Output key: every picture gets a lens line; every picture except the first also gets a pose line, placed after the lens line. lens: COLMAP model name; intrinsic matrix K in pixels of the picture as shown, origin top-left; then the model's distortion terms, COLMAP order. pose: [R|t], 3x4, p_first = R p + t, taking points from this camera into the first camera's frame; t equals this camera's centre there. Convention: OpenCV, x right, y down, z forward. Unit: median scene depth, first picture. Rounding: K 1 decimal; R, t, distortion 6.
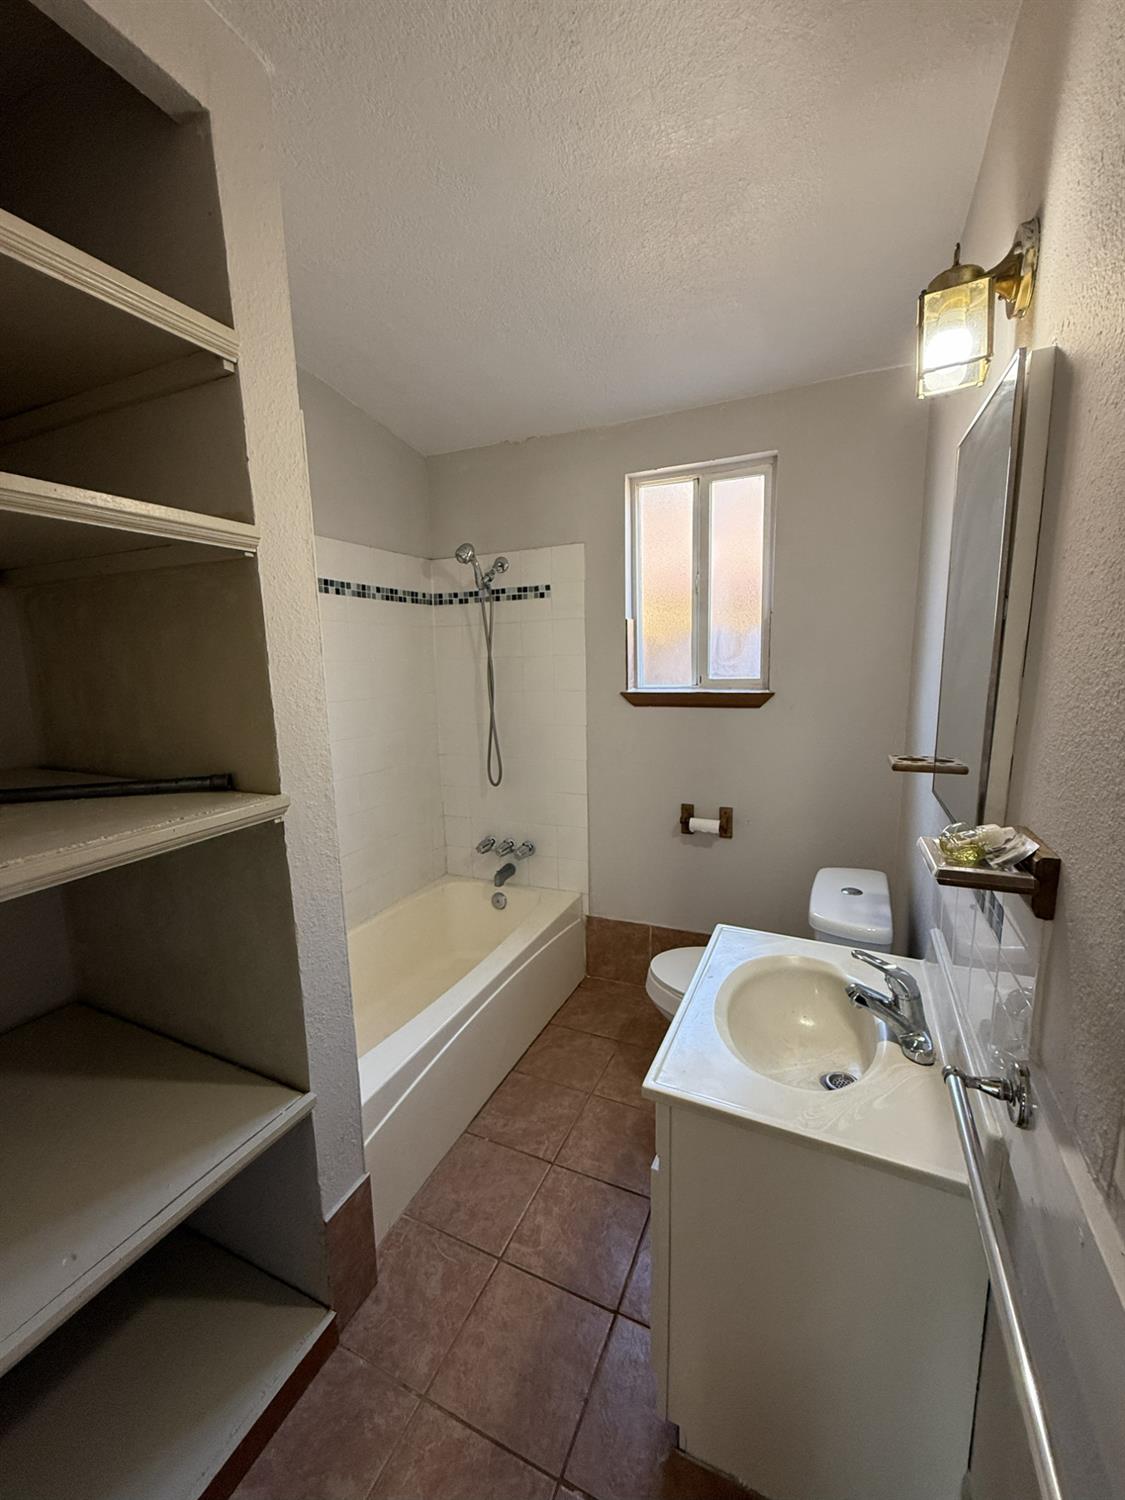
lens RADIAL K [[599.2, 0, 559.9], [0, 599.2, 755.5], [0, 0, 1]] dist [0.000039, 0.000079]
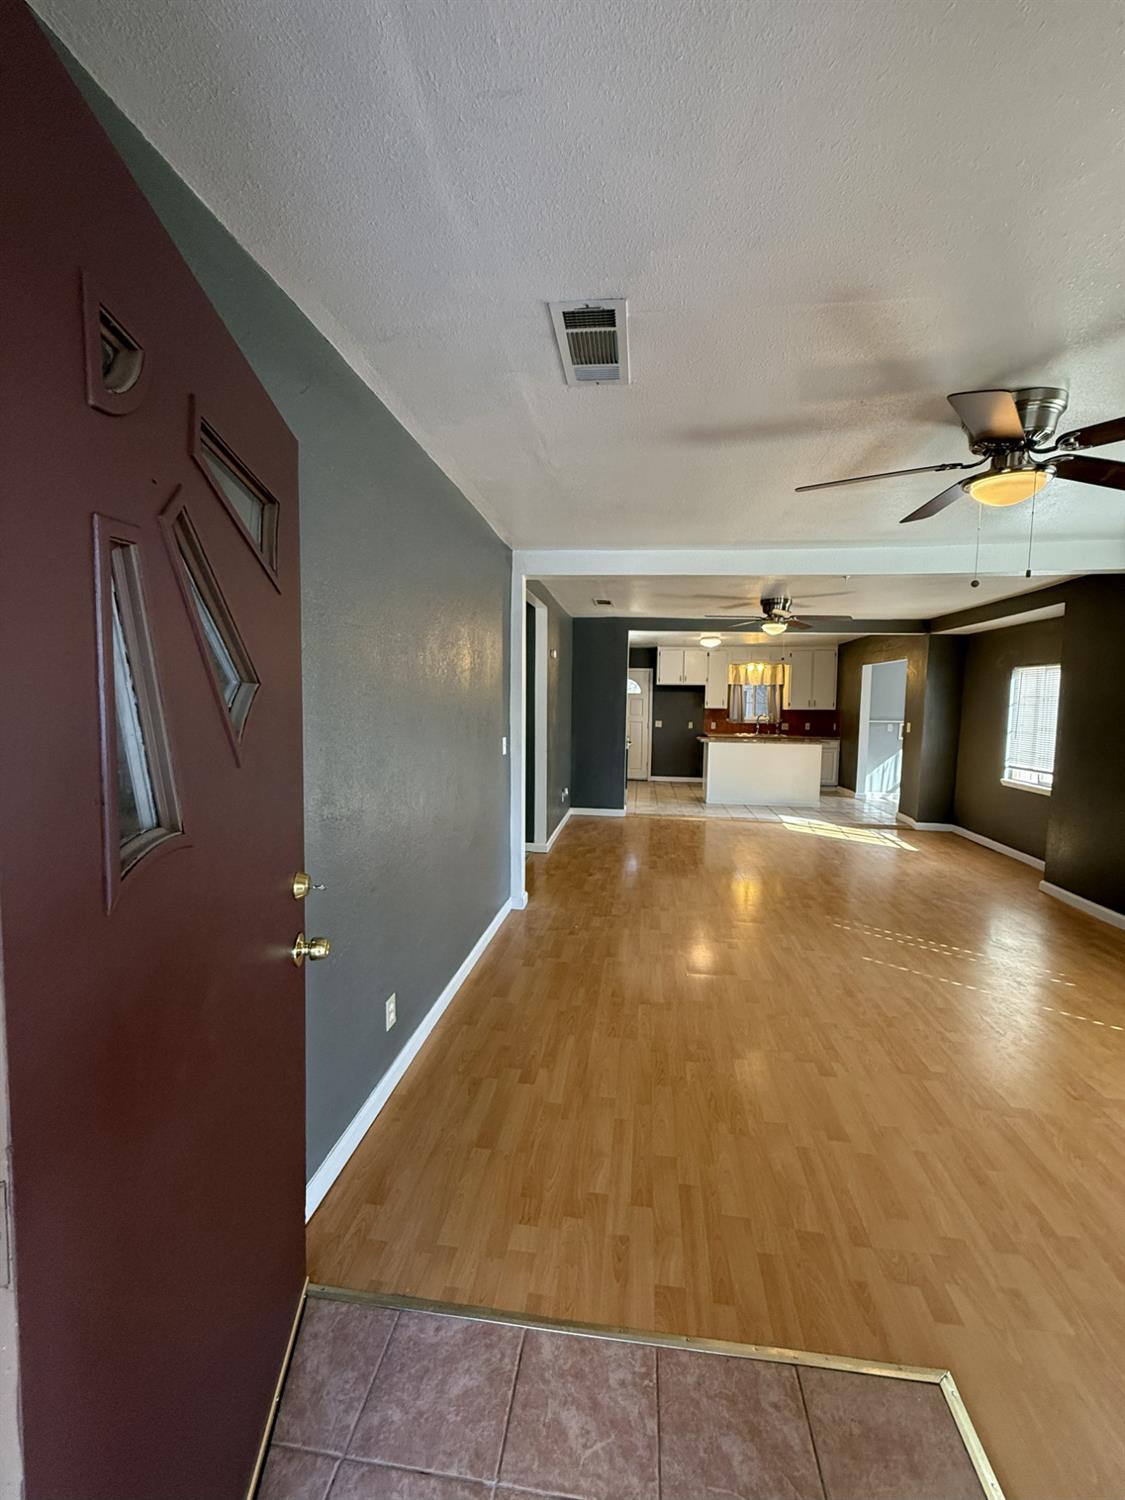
lens RADIAL K [[599.2, 0, 561.6], [0, 599.2, 748.7], [0, 0, 1]] dist [0.000039, 0.000079]
pose [[-0.956990, 0.033377, -0.288195, 0.009925], [-0.039909, 0.968772, 0.244721, -0.147214], [0.287364, 0.245697, -0.925773, 0.908143]]
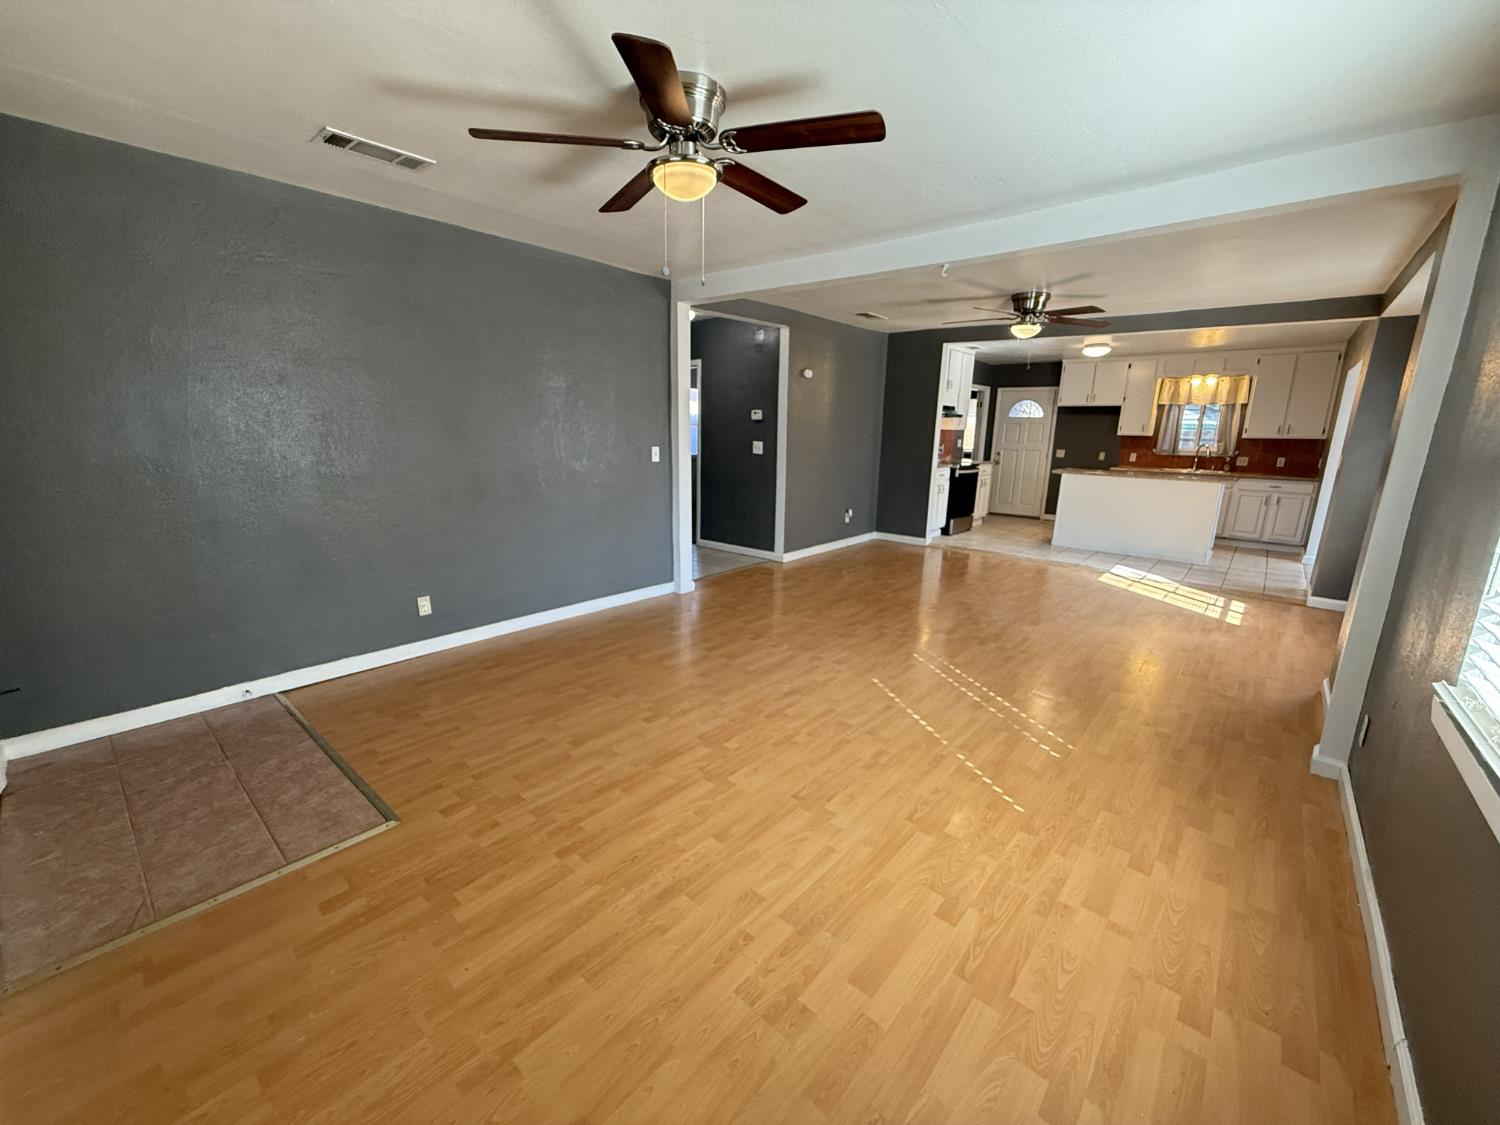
lens RADIAL K [[599.2, 0, 746.5], [0, 599.2, 562.2], [0, 0, 1]] dist [0.000039, 0.000079]
pose [[-0.959539, -0.057016, 0.275744, -1.157905], [0.050952, 0.927961, 0.369179, -0.131575], [-0.276929, 0.368291, -0.887509, 1.141481]]
